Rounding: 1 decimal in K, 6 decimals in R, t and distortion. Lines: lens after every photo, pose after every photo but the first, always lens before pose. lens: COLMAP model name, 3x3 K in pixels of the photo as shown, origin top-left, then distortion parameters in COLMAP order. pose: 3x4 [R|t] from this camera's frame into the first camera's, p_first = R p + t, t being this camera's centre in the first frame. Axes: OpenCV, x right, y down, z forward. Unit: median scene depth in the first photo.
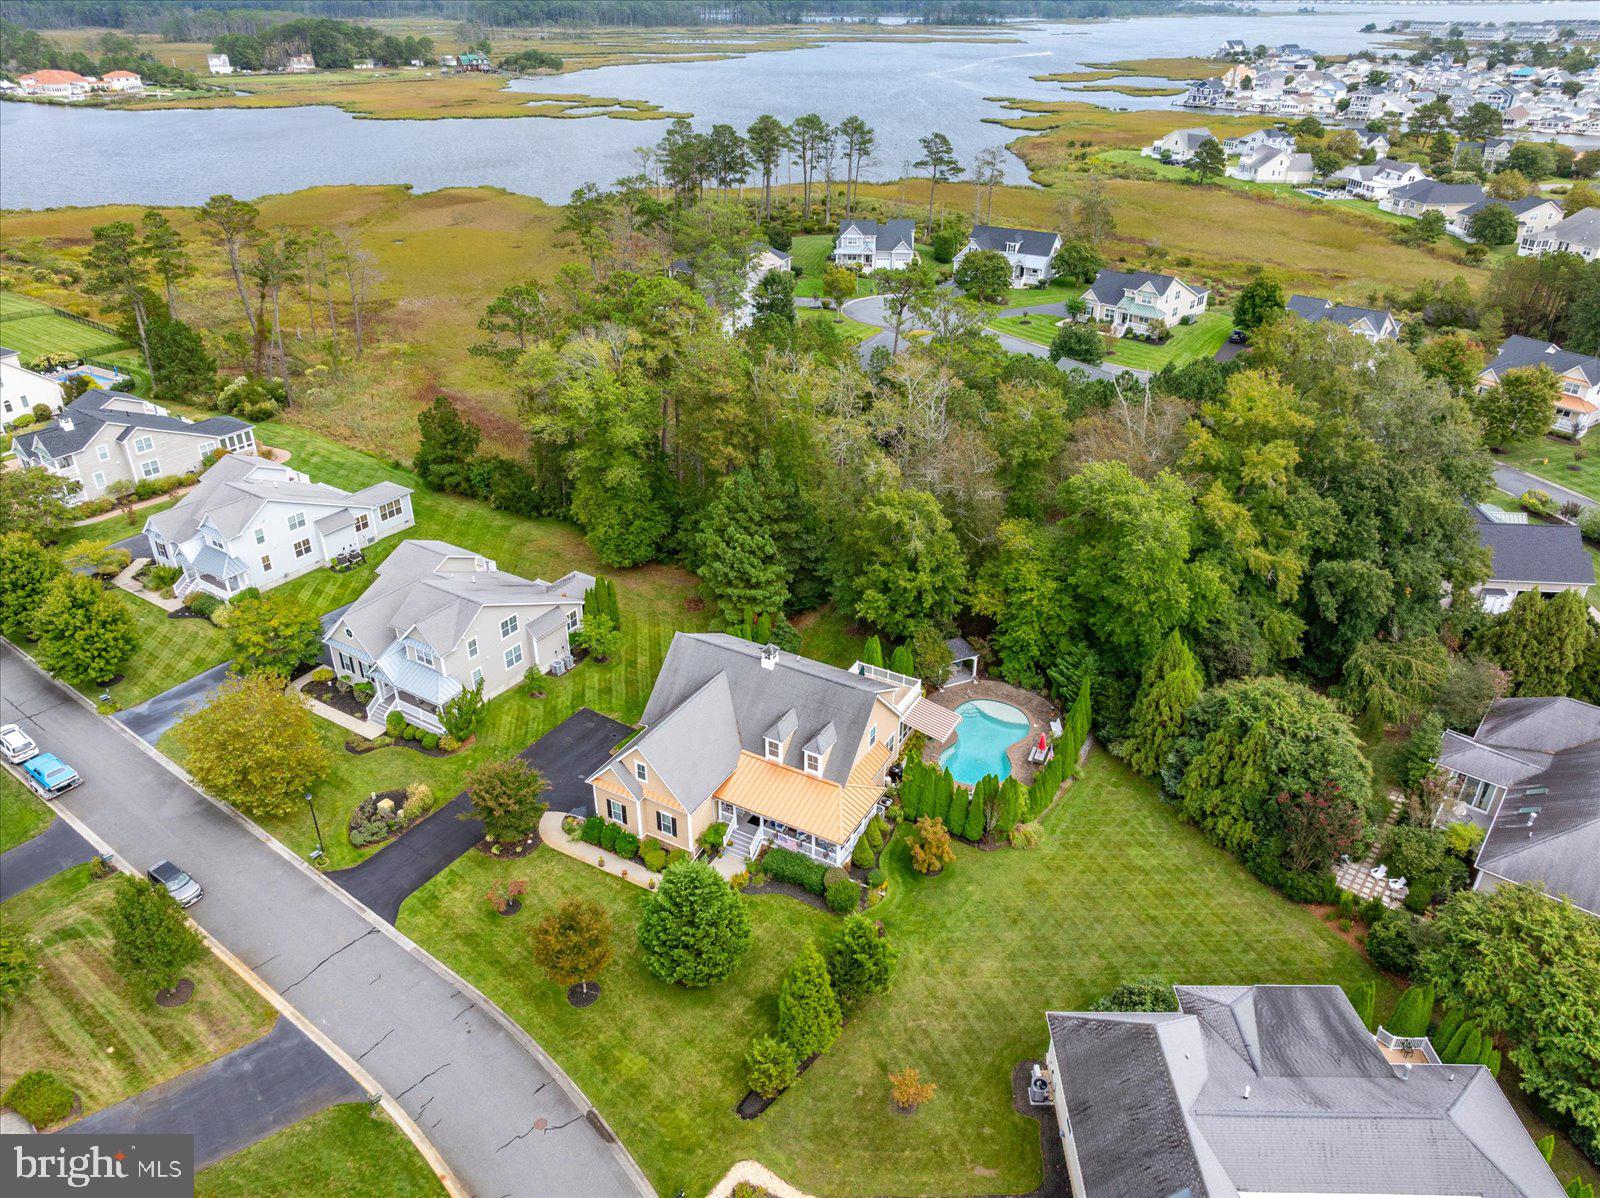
lens RADIAL K [[1115.3, 0, 804.7], [0, 1115.3, 599.5], [0, 0, 1]] dist [-0.015430, 0.001597]
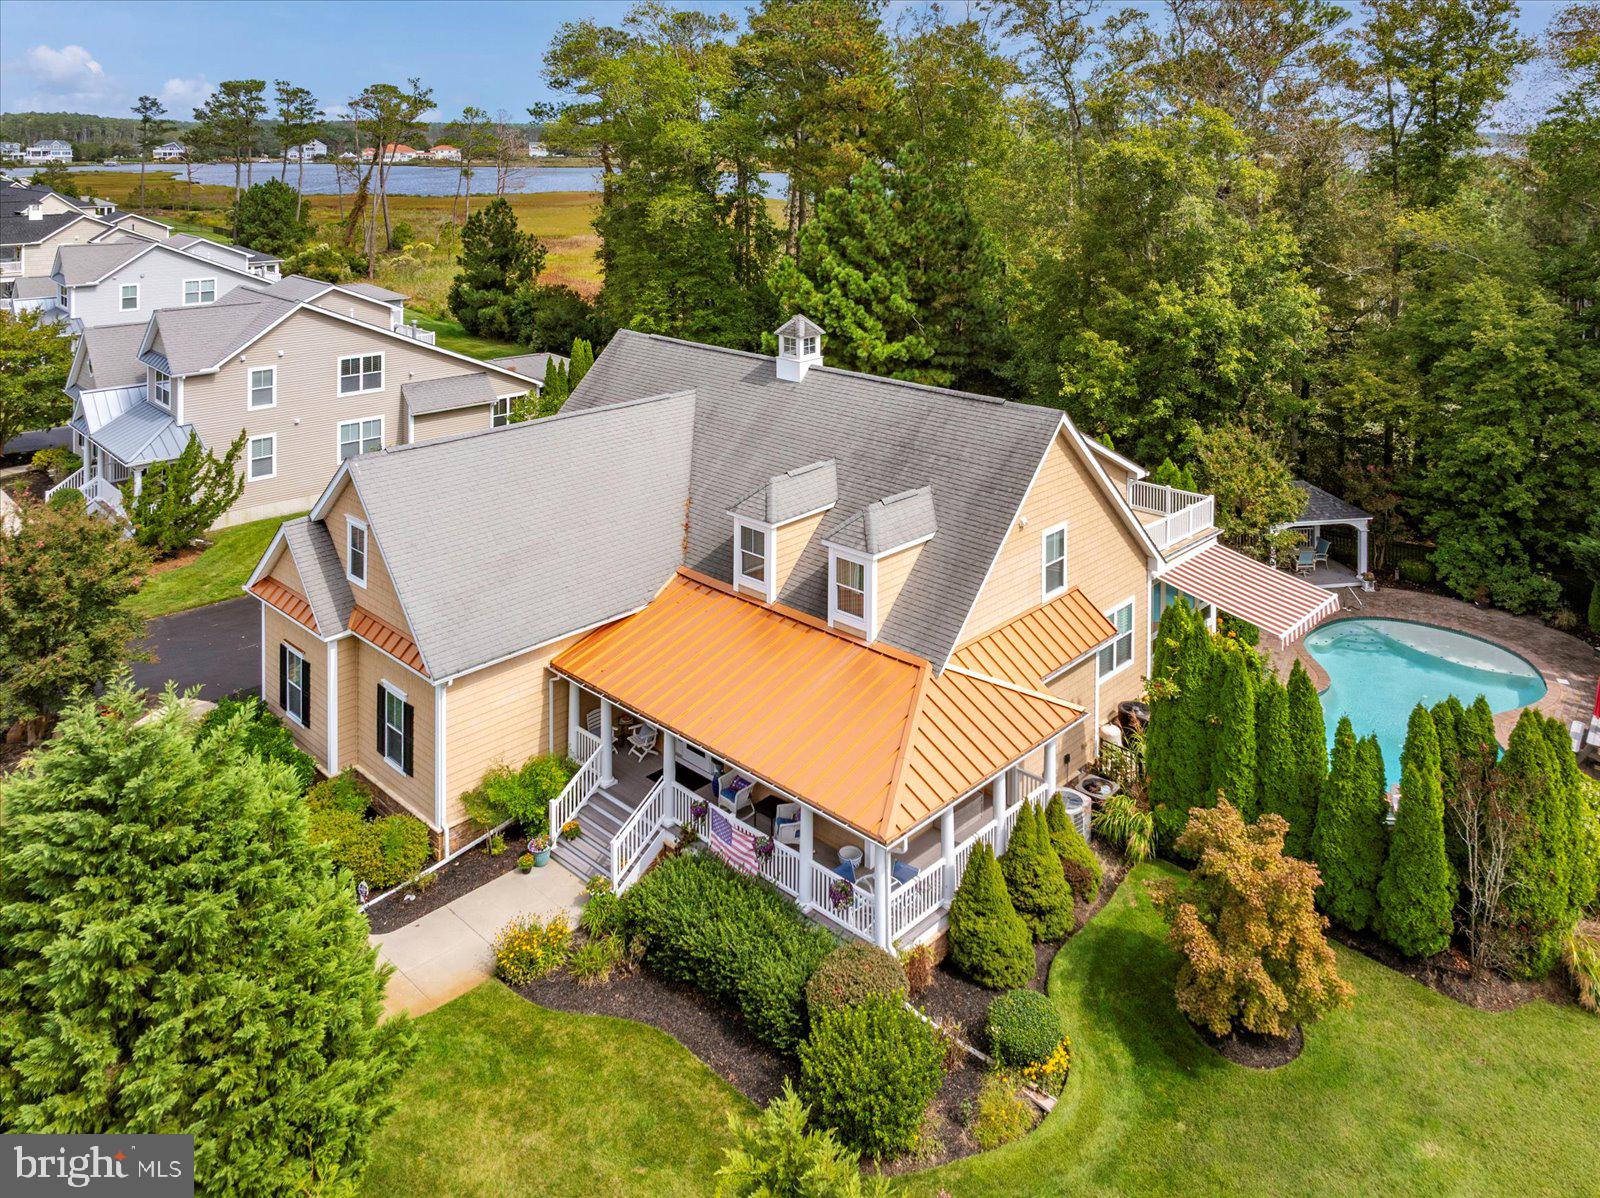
lens RADIAL K [[1207.6, 0, 790.9], [0, 1207.6, 202.8], [0, 0, 1]] dist [-0.006724, -0.006755]
pose [[0.966361, 0.010411, -0.256977, 0.058178], [-0.121993, 0.898179, -0.422364, 0.144540], [0.226414, 0.439506, 0.869236, 0.472780]]
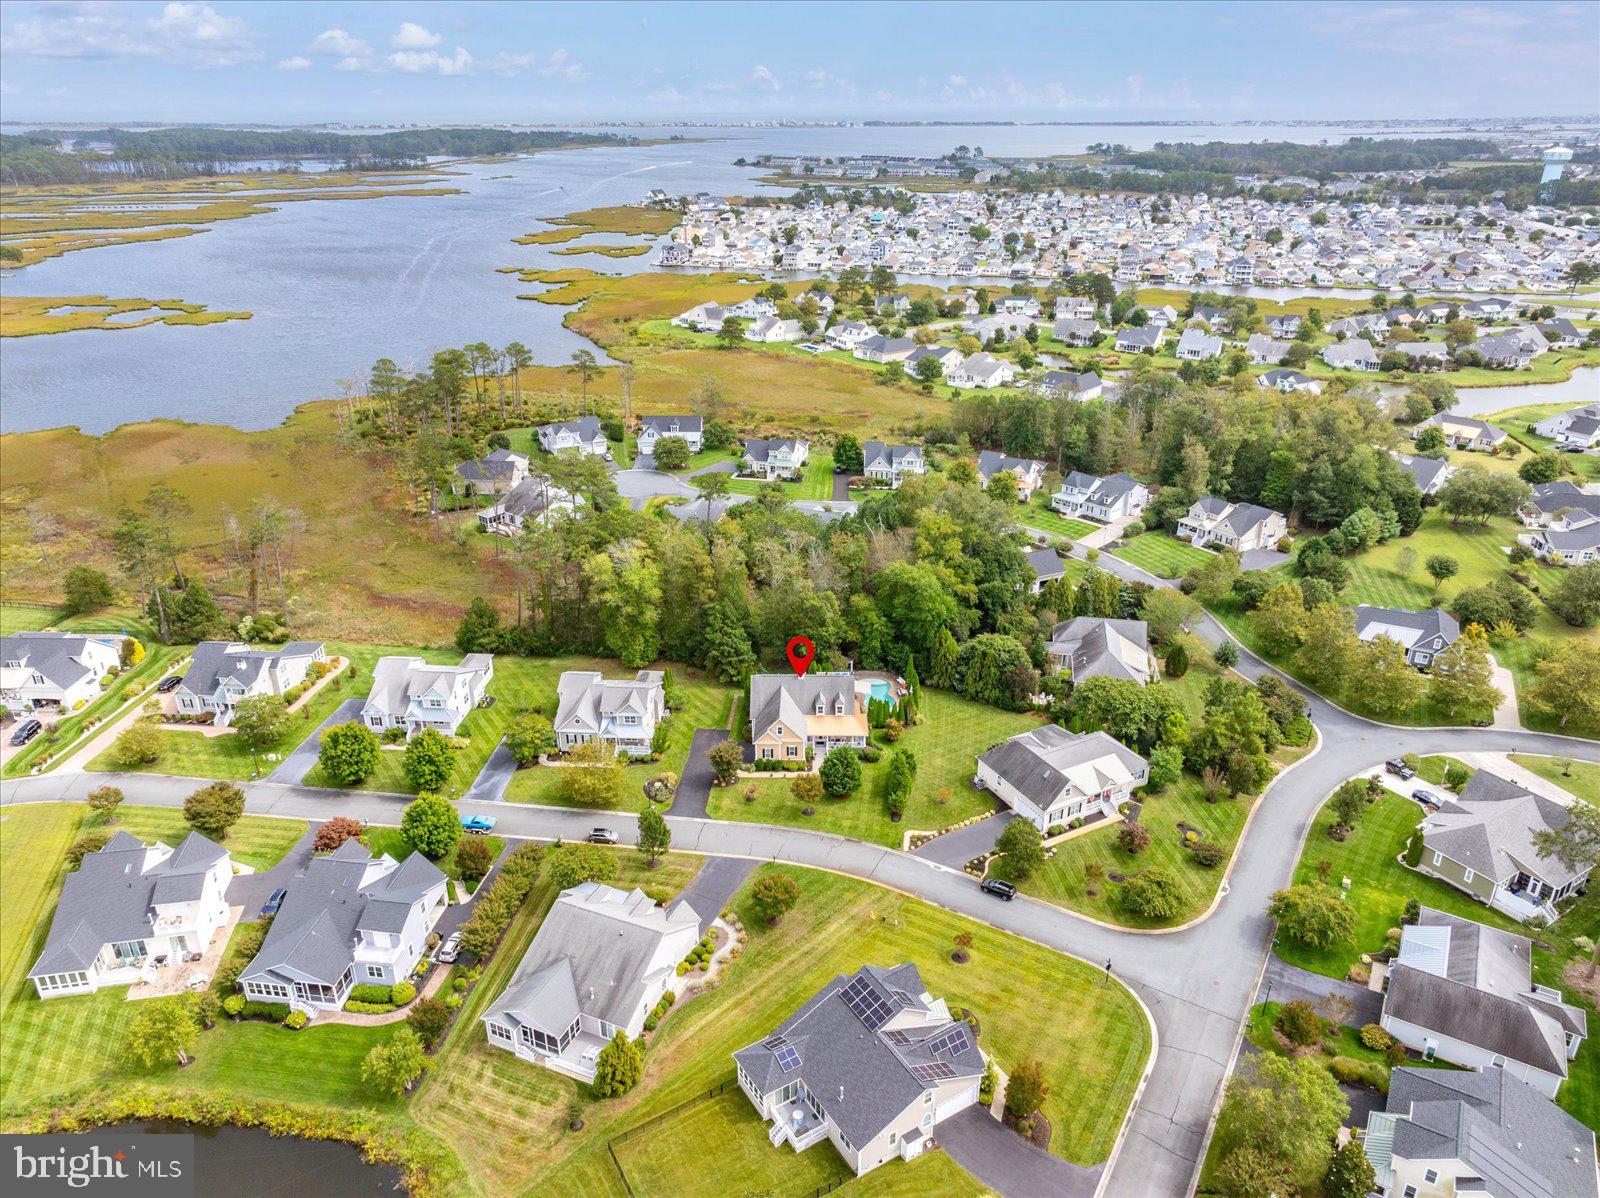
lens RADIAL K [[1106.9, 0, 800.0], [0, 1106.9, 599.0], [0, 0, 1]] dist [0.006216, -0.001176]
pose [[0.879054, -0.203696, 0.431012, -0.753671], [0.239238, 0.970520, -0.029261, -0.023761], [-0.412346, 0.128836, 0.901872, -0.809885]]
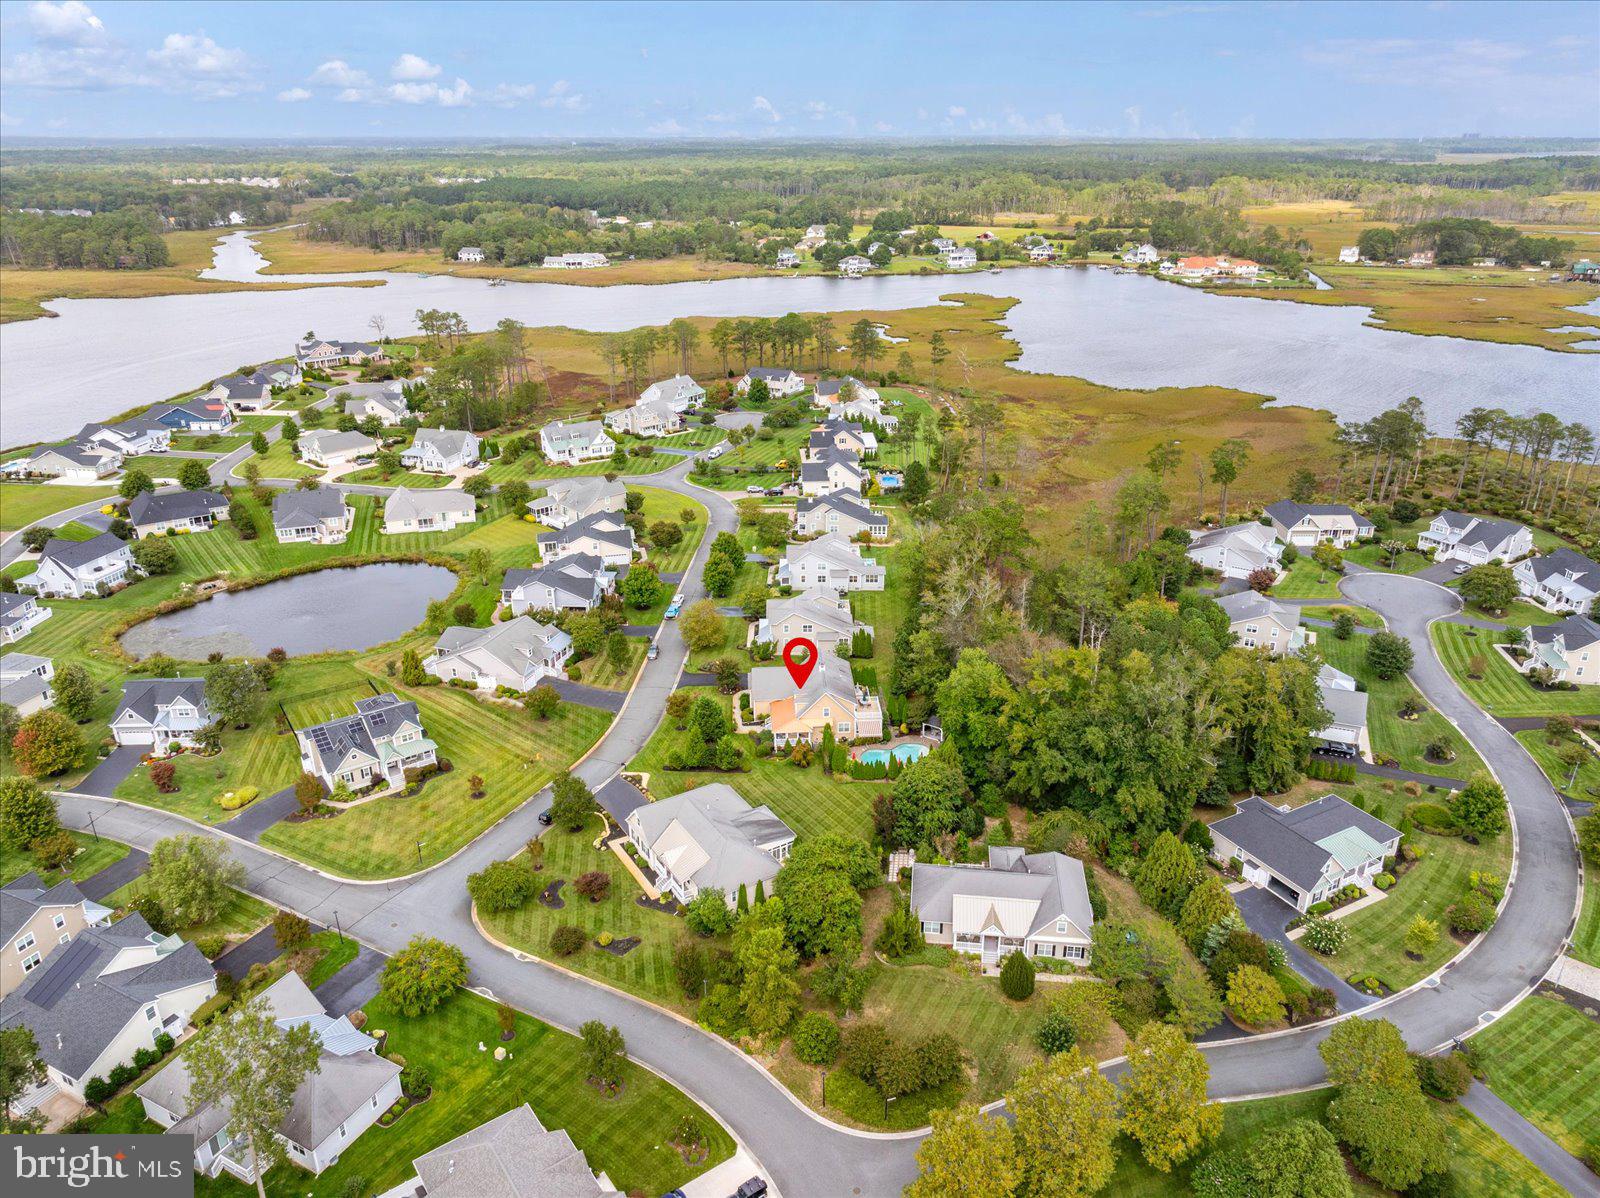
lens RADIAL K [[1119.5, 0, 800.3], [0, 1119.5, 543.7], [0, 0, 1]] dist [0.005311, -0.001965]
pose [[0.537266, 0.284253, -0.794069, 1.347691], [-0.404385, 0.913038, 0.053234, -0.225473], [0.740147, 0.292509, 0.605492, -0.412560]]
